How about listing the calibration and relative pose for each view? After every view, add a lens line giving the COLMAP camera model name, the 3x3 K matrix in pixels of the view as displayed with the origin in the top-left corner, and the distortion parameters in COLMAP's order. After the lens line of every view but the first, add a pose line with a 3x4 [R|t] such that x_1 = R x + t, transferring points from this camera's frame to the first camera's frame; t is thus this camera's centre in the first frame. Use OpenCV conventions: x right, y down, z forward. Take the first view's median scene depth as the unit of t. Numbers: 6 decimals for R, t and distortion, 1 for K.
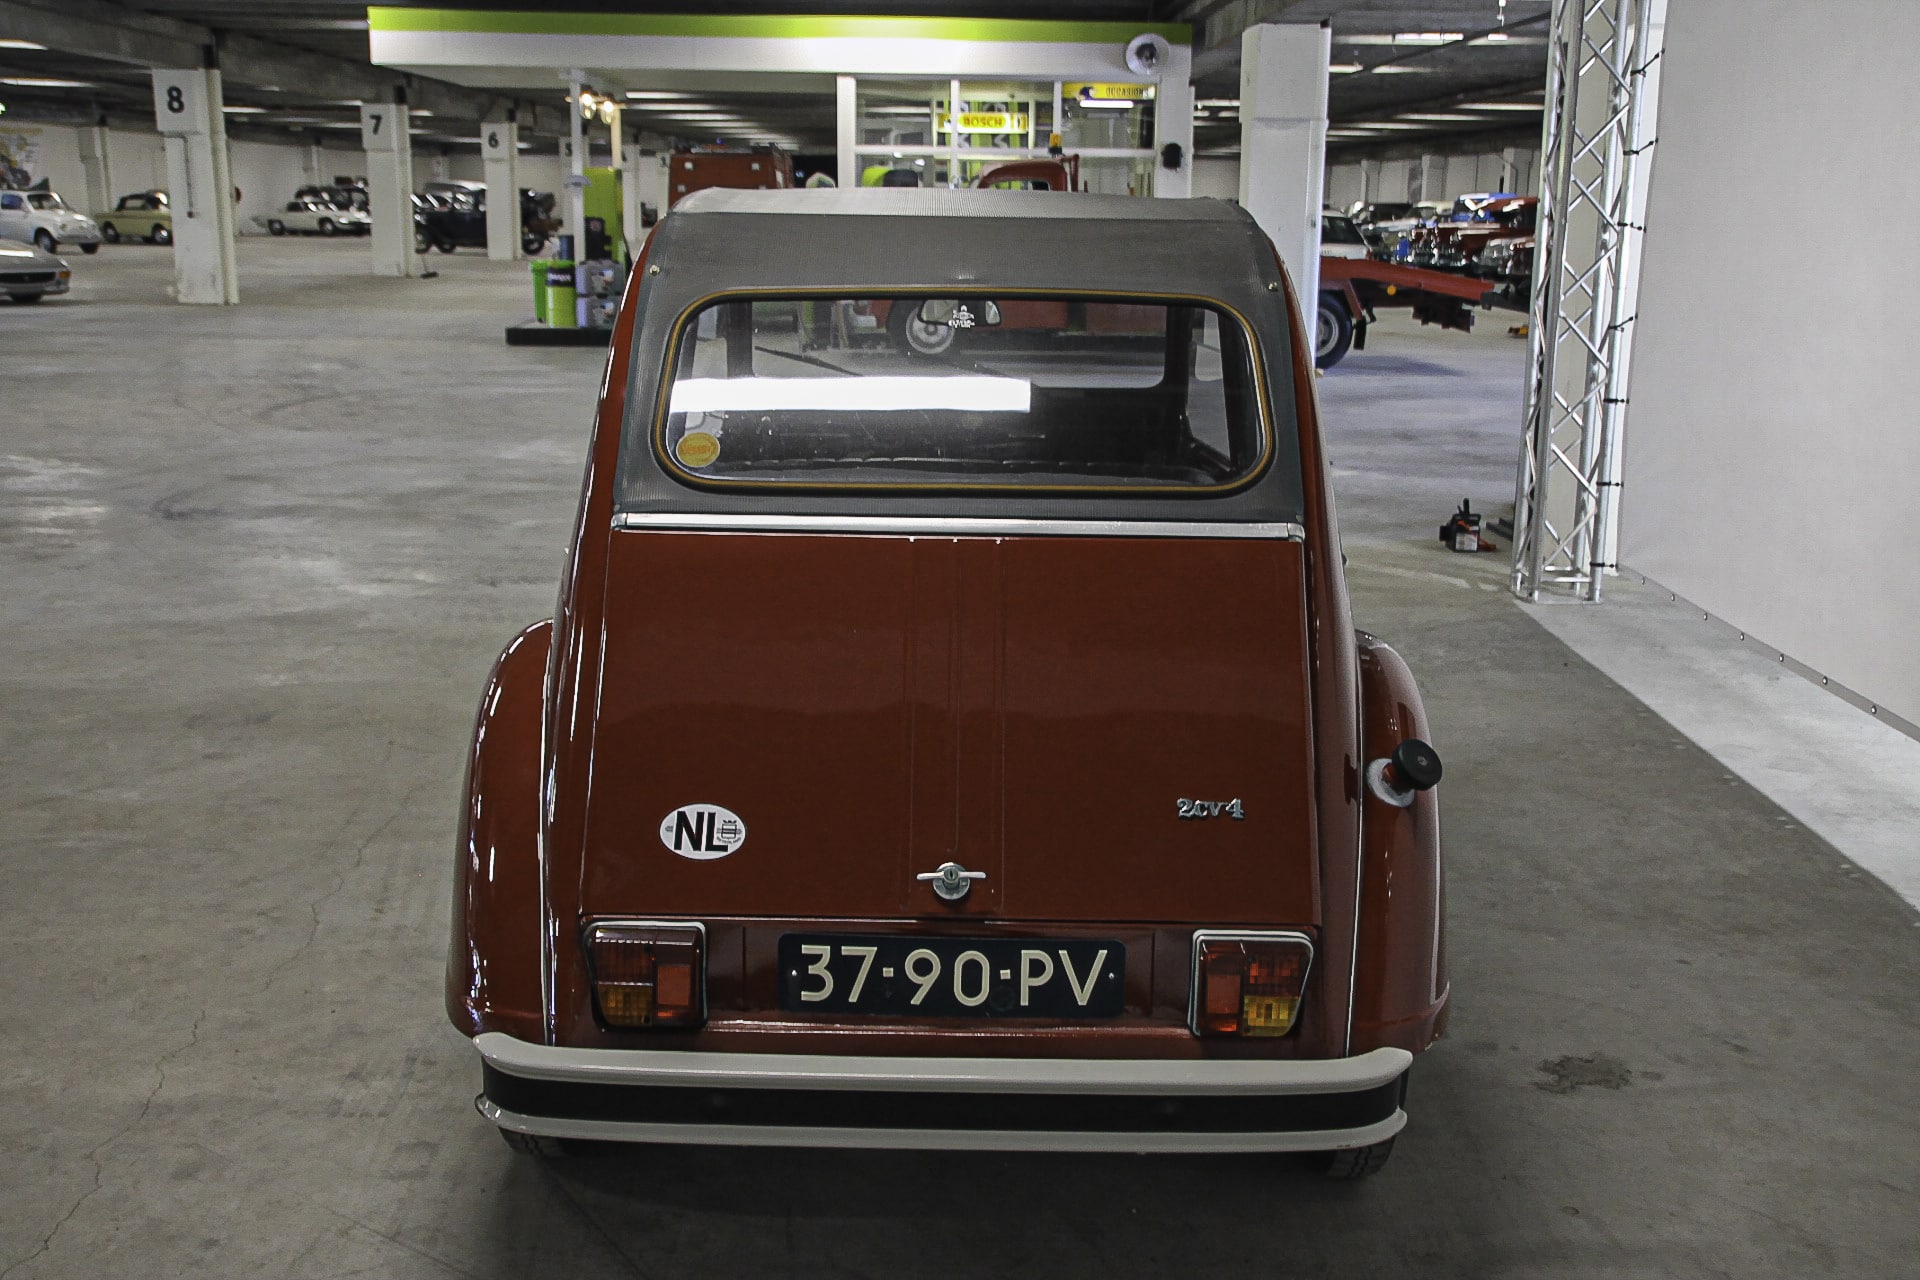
lens RADIAL K [[1961.9, 0, 960.0], [0, 1961.9, 640.0], [0, 0, 1]] dist [-0.077973, 0.280536]
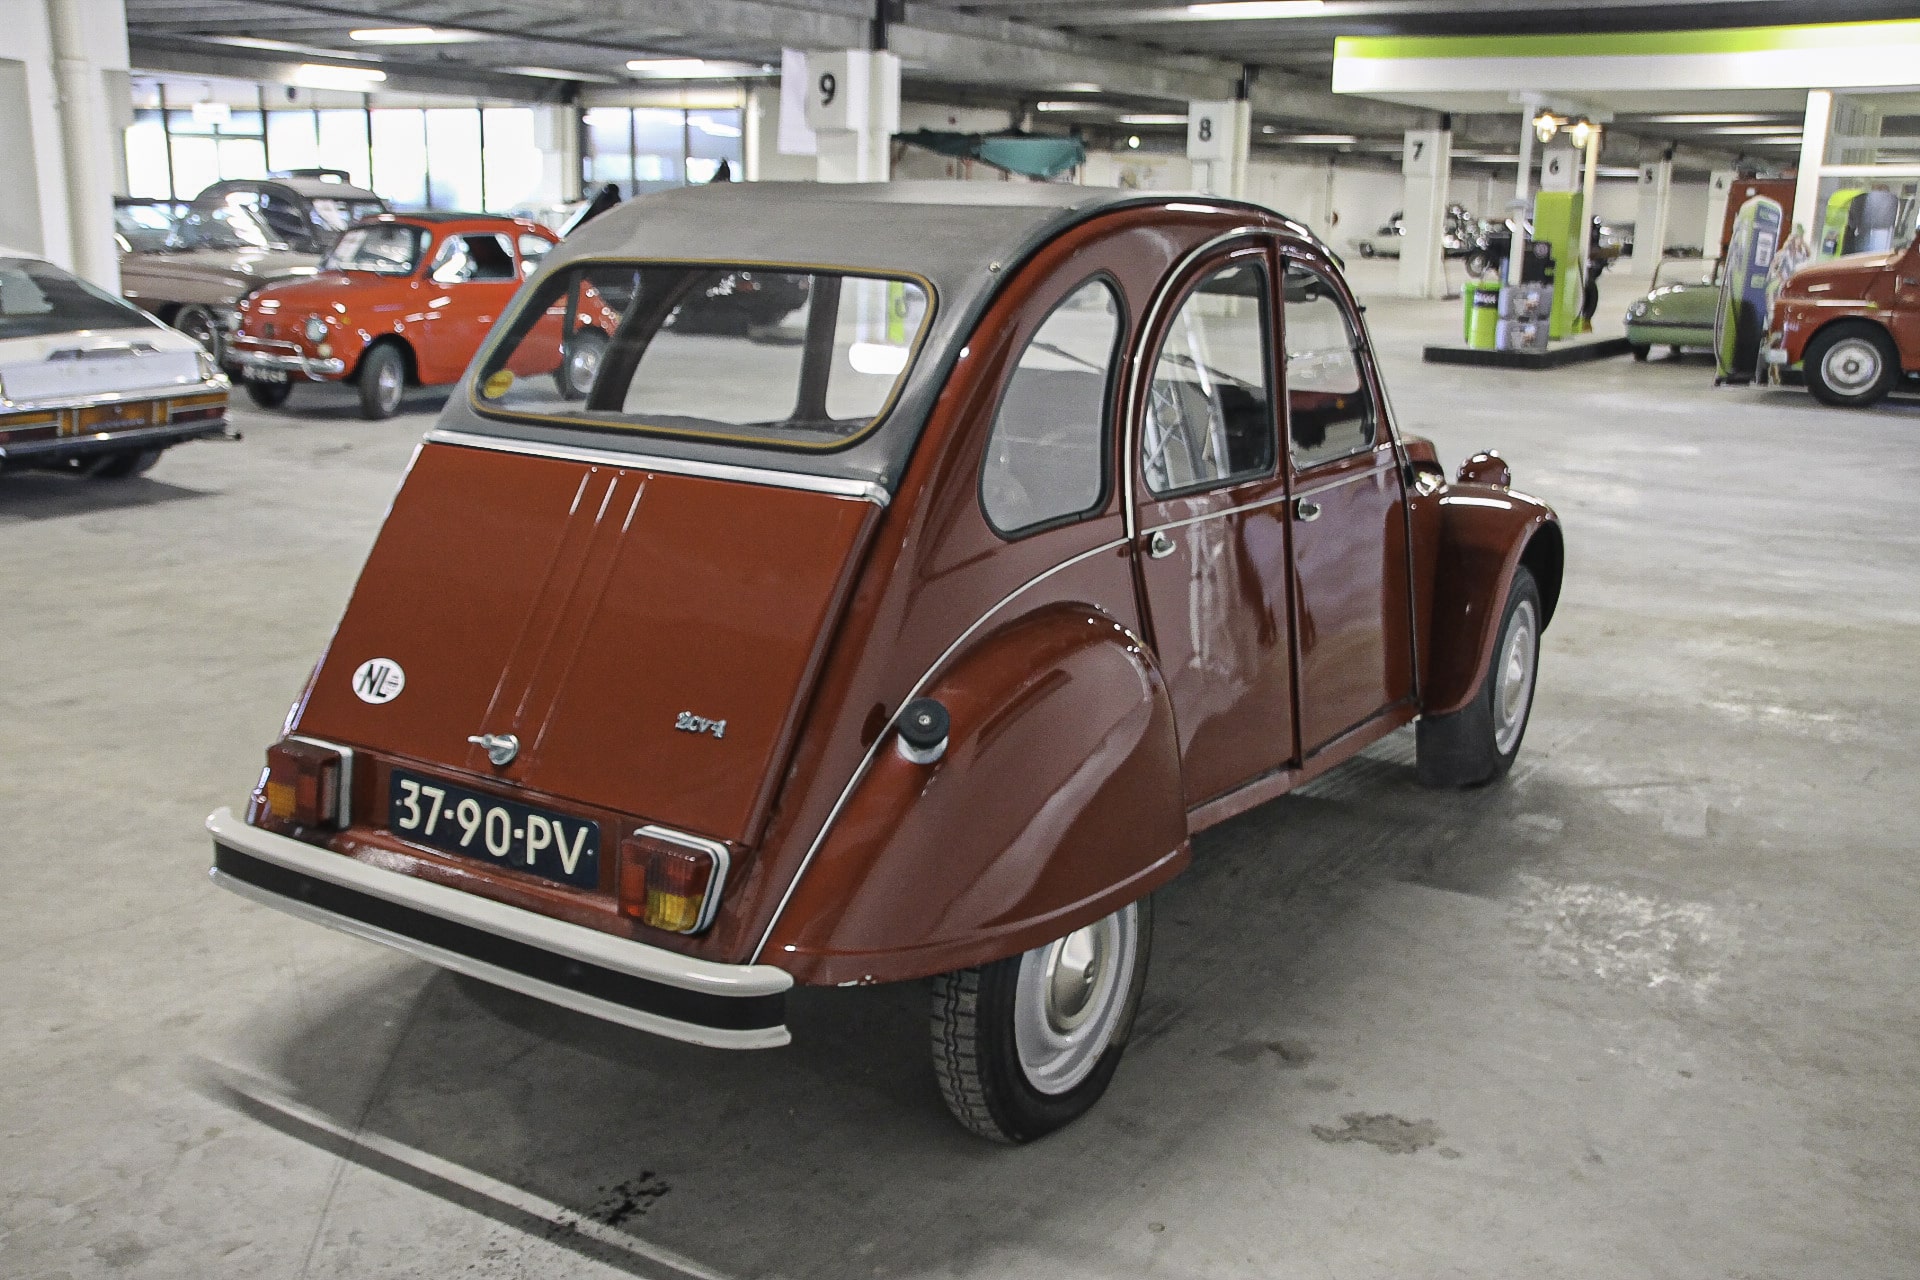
lens RADIAL K [[1930.1, 0, 960.0], [0, 1930.1, 640.0], [0, 0, 1]] dist [-0.050026, 0.200840]
pose [[0.842990, 0.126539, -0.522834, 0.545787], [-0.132360, 0.990850, 0.026399, -0.006394], [0.521391, 0.046948, 0.852025, 0.096940]]
